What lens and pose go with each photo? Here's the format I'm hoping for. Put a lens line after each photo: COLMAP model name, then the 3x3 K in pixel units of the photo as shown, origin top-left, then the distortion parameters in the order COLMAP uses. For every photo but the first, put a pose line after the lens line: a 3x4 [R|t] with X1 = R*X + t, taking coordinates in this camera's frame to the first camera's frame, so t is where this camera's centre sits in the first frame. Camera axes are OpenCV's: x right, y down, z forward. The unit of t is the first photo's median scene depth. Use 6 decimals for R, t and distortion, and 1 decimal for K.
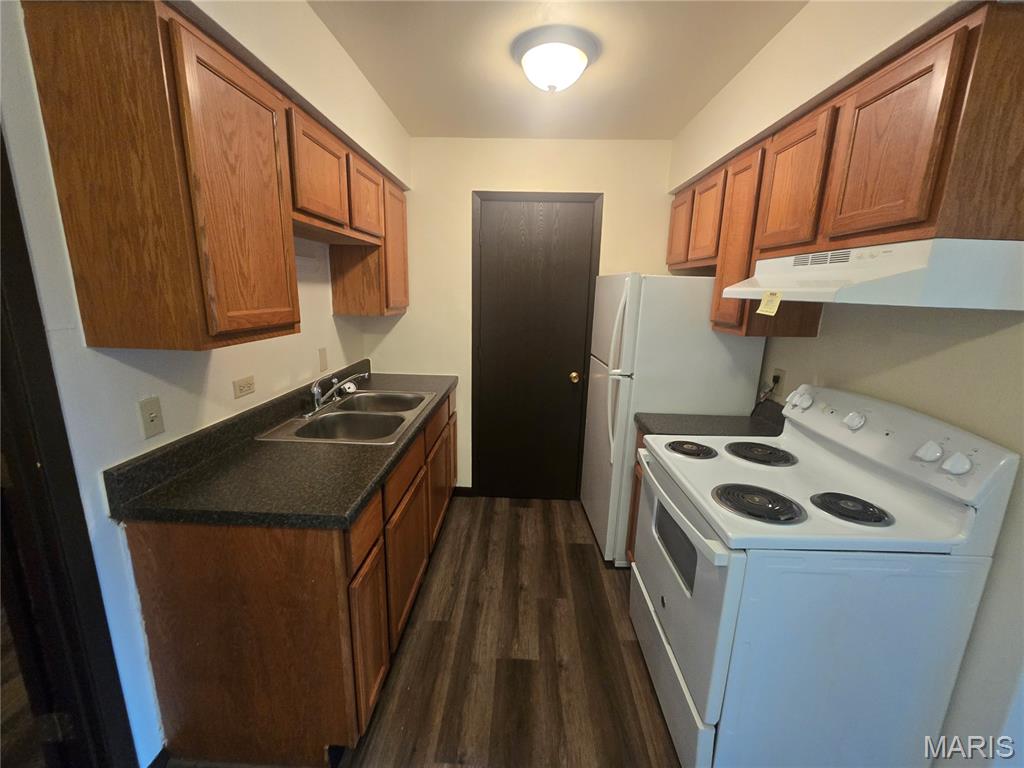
lens RADIAL K [[421.2, 0, 510.9], [0, 421.2, 381.7], [0, 0, 1]] dist [0.002601, 0.000210]
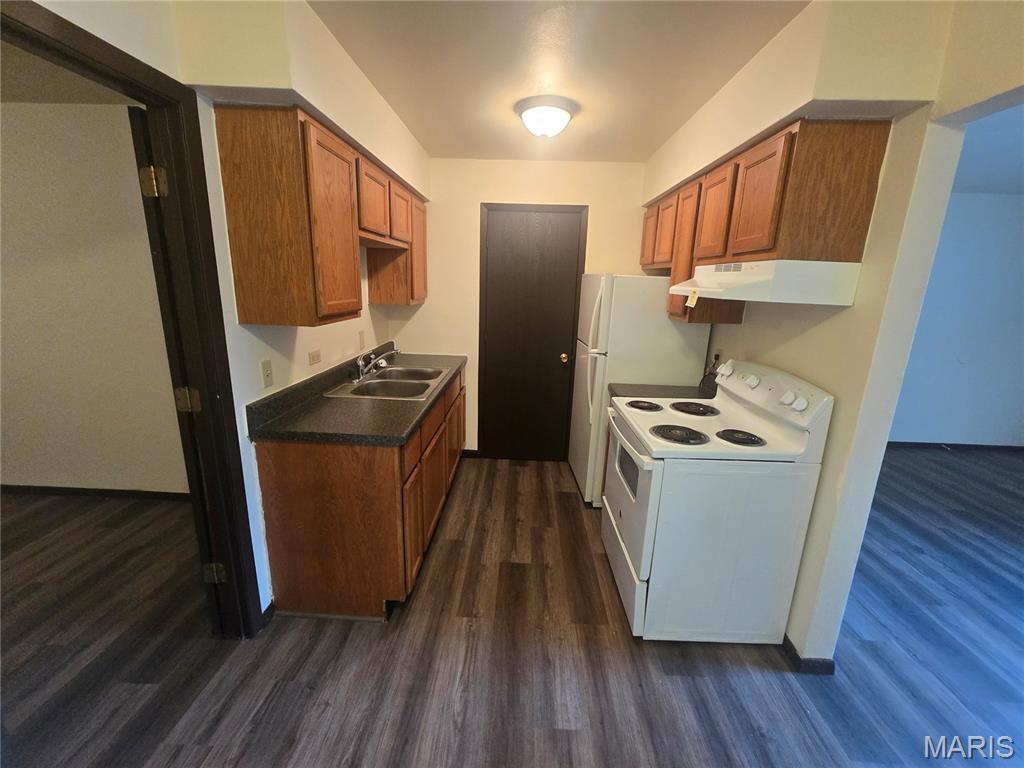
lens RADIAL K [[421.2, 0, 510.9], [0, 421.2, 381.7], [0, 0, 1]] dist [0.002601, 0.000210]
pose [[0.999969, 0.007377, 0.002728, -0.006035], [-0.007432, 0.999758, 0.020705, 0.054958], [-0.002575, -0.020725, 0.999782, -0.335505]]
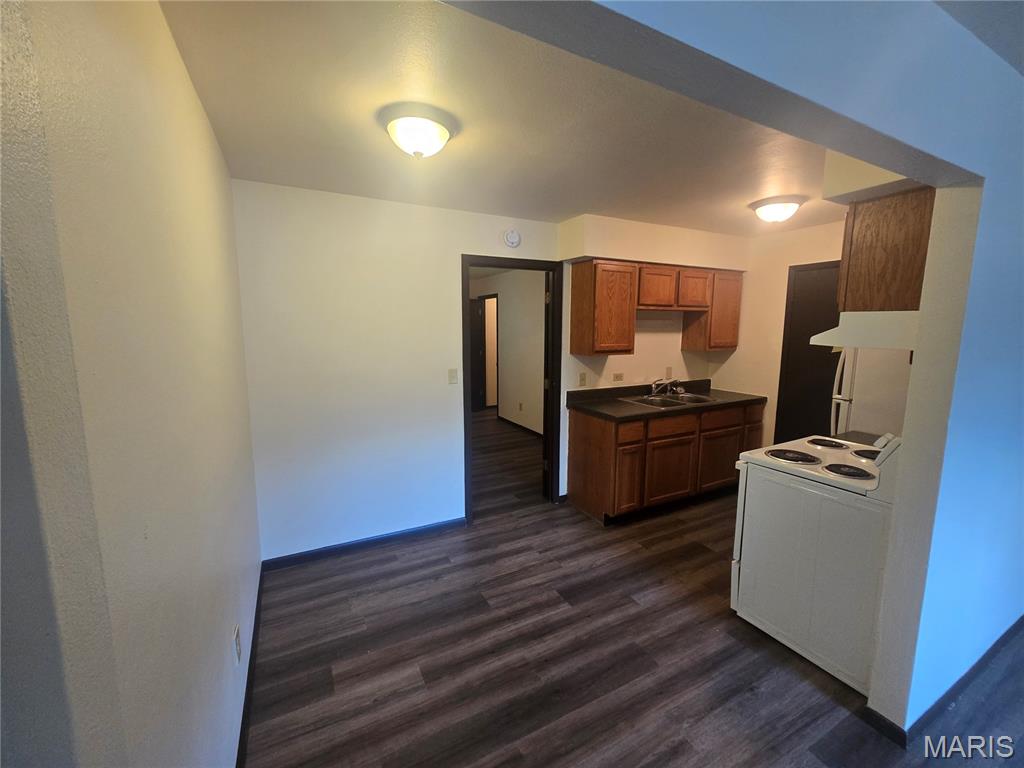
lens RADIAL K [[421.0, 0, 512.0], [0, 421.0, 384.0], [0, 0, 1]] dist [0.000414, 0.000022]
pose [[0.489837, 0.097697, -0.866322, 1.074472], [-0.177668, 0.984034, 0.010514, 0.126869], [0.853518, 0.148768, 0.499374, -0.655397]]
